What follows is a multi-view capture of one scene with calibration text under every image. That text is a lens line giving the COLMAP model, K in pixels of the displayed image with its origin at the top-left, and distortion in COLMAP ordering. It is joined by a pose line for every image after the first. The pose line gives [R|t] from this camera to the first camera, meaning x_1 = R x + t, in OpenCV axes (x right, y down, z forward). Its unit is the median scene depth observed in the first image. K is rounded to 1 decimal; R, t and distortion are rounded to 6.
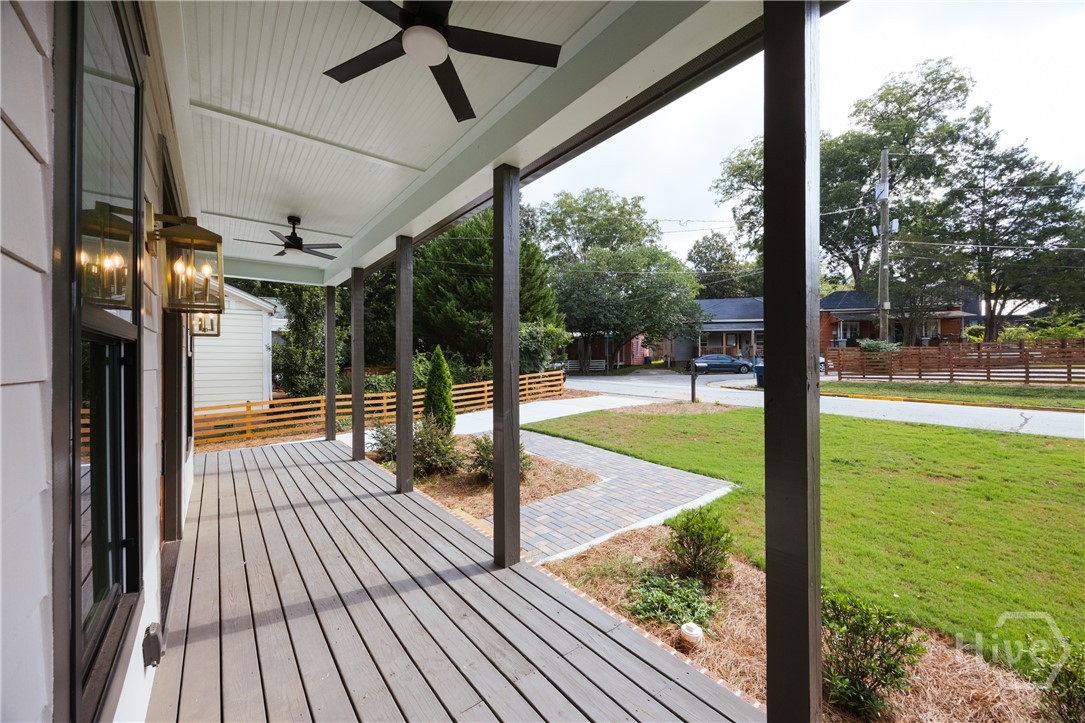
lens RADIAL K [[425.1, 0, 542.5], [0, 425.1, 361.5], [0, 0, 1]] dist [-0.000186, 0.000014]
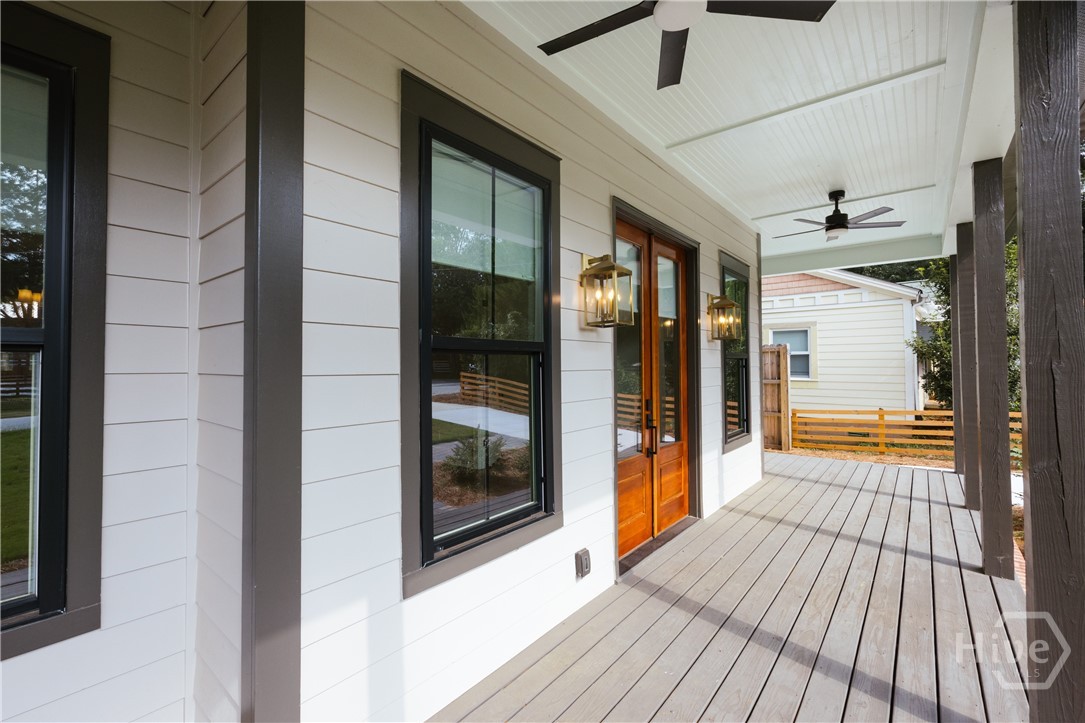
lens RADIAL K [[468.1, 0, 482.6], [0, 468.1, 352.2], [0, 0, 1]] dist [0.000461, 0.000033]
pose [[0.155901, -0.024865, -0.987460, 0.153535], [0.006237, 0.999688, -0.024189, -0.001111], [0.987753, -0.002387, 0.156007, 0.108569]]
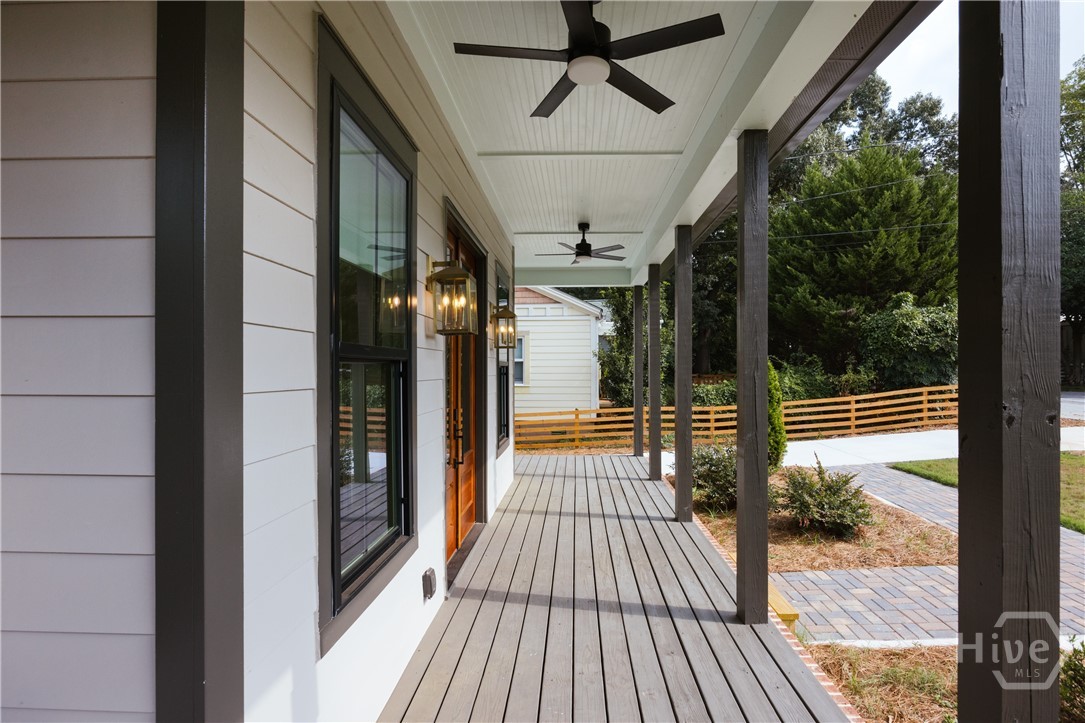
lens RADIAL K [[555.6, 0, 547.3], [0, 555.6, 368.1], [0, 0, 1]] dist [-0.020056, 0.000300]
pose [[0.759088, -0.001765, -0.650985, 0.132038], [0.004061, 0.999990, 0.002024, -0.005296], [0.650975, -0.004180, 0.759088, -0.023434]]
